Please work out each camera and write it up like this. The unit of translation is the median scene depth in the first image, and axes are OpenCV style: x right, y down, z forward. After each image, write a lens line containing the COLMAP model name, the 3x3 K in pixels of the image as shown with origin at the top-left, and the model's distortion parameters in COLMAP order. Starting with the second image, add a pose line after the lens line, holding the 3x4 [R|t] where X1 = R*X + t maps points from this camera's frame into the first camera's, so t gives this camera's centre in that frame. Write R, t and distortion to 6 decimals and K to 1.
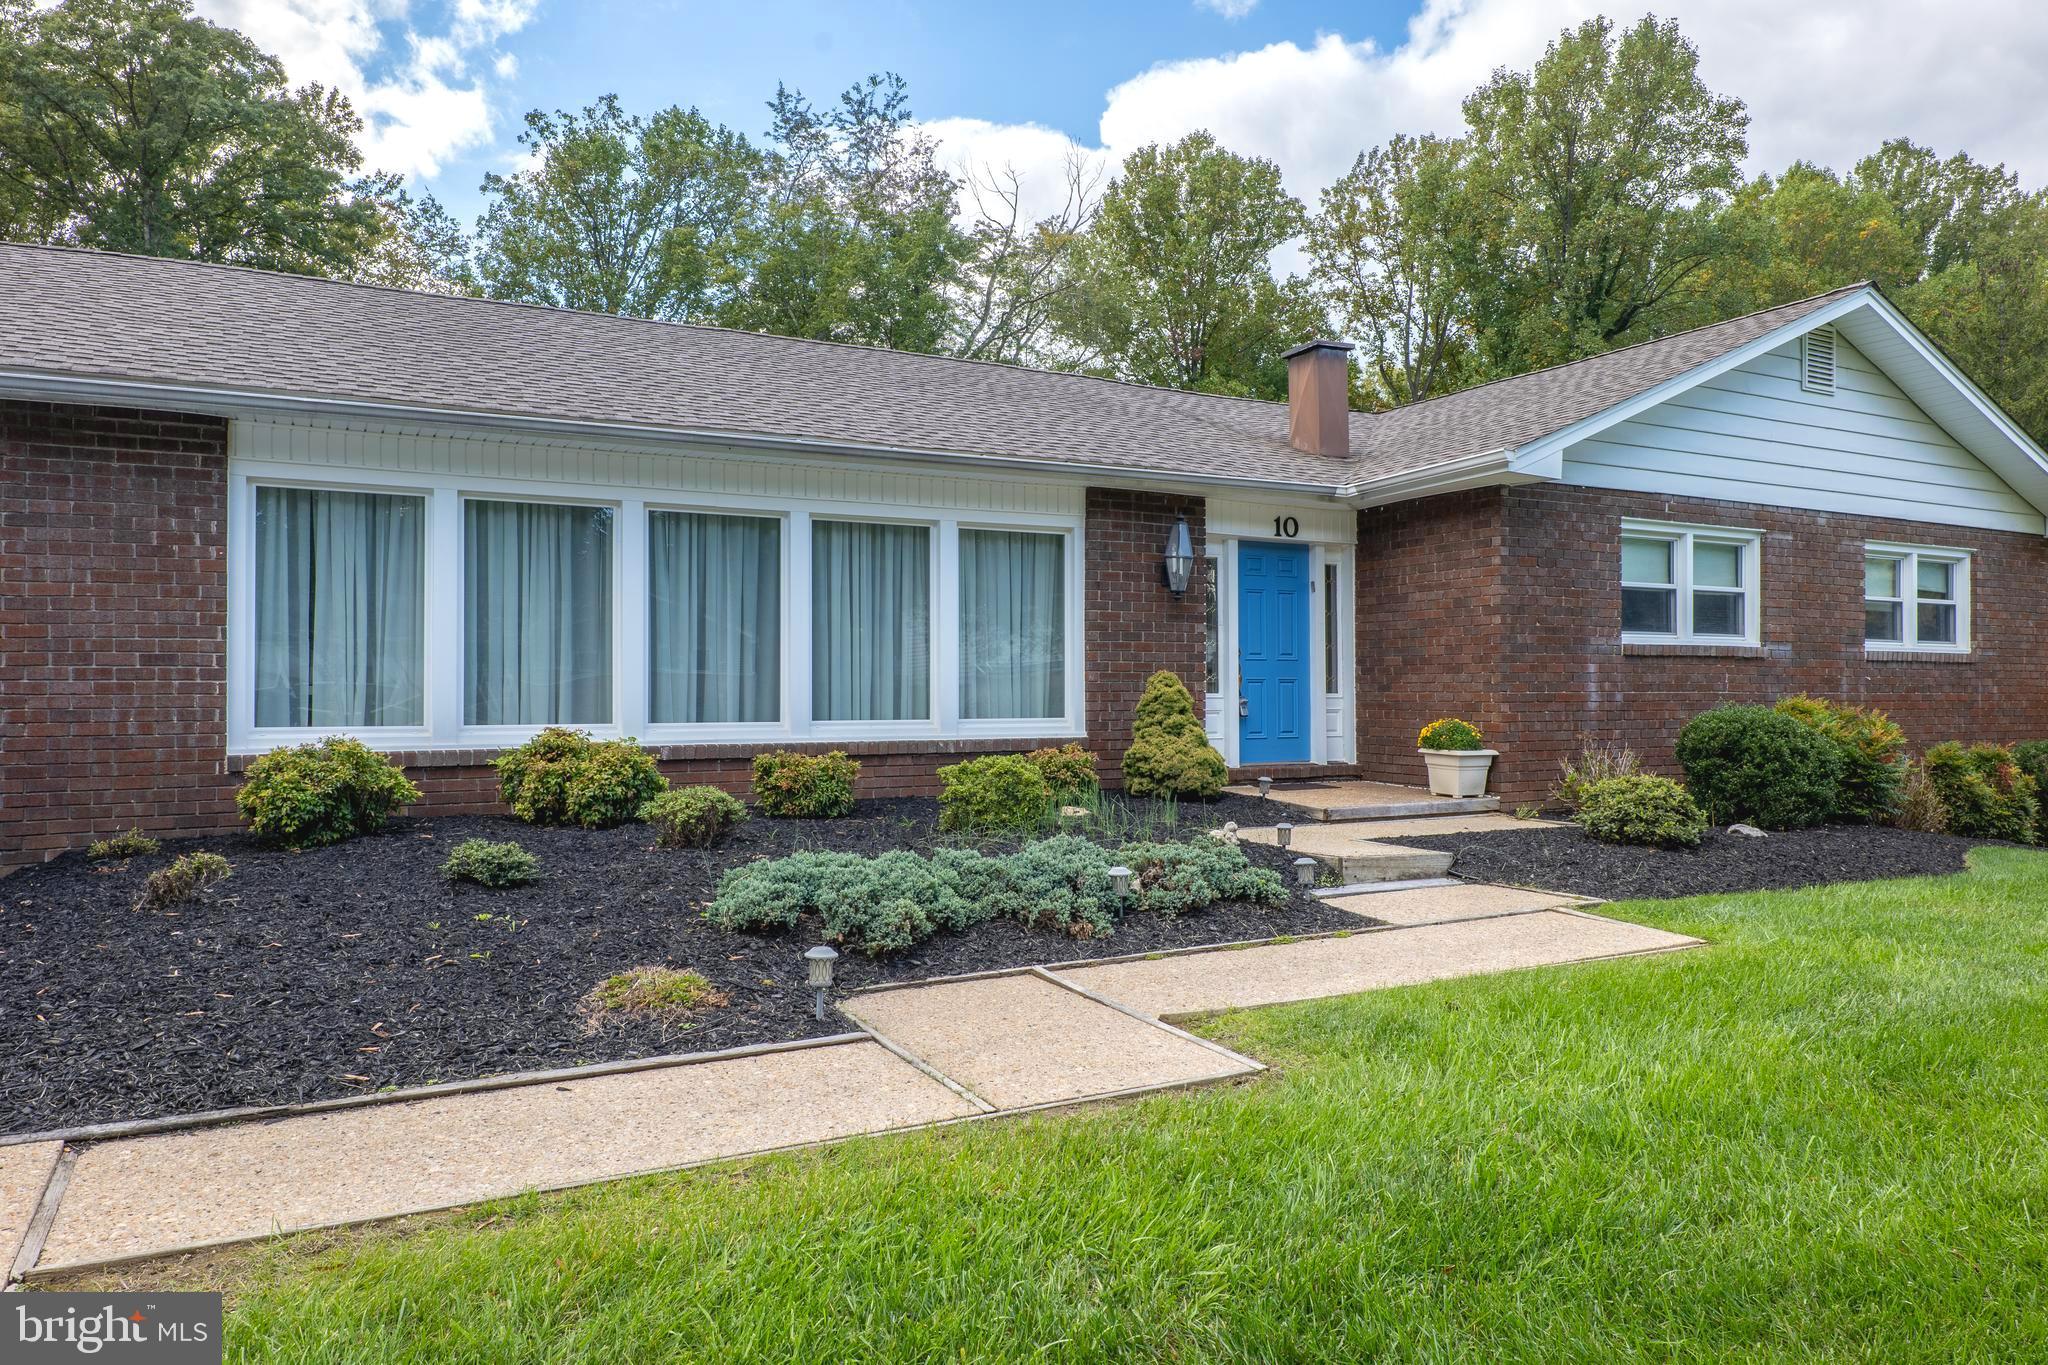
lens RADIAL K [[1384.3, 0, 1024.0], [0, 1384.3, 682.5], [0, 0, 1]] dist [-0.006520, -0.003219]
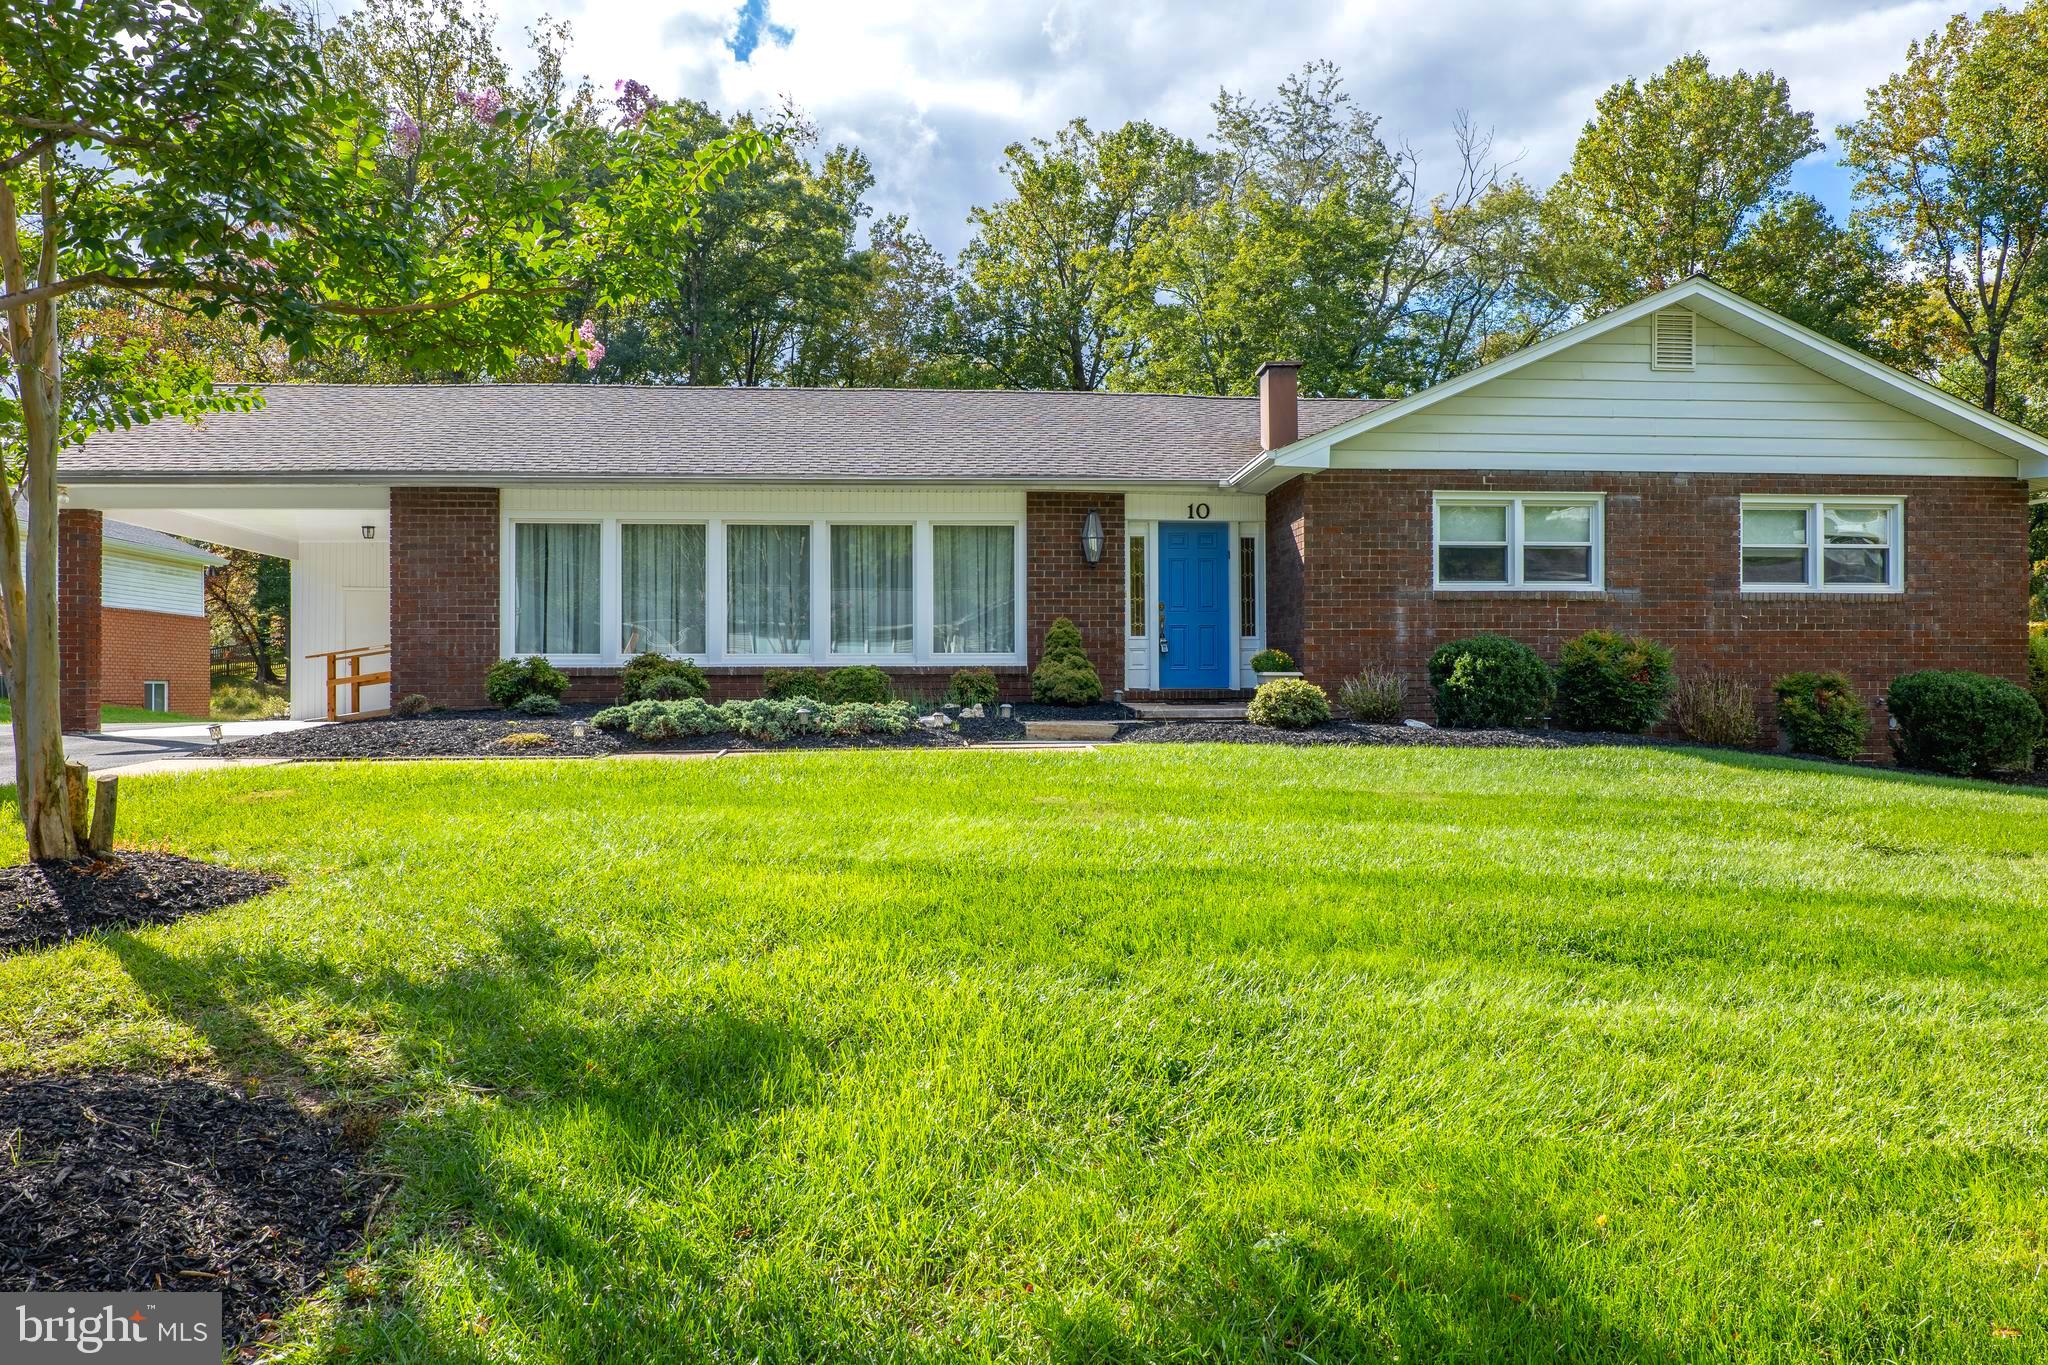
lens RADIAL K [[1519.9, 0, 1024.0], [0, 1519.9, 682.5], [0, 0, 1]] dist [-0.008601, 0.009347]
pose [[0.913038, -0.004258, -0.407853, 0.543789], [0.004544, 0.999990, -0.000267, 0.045625], [0.407849, -0.001610, 0.913048, -0.353600]]
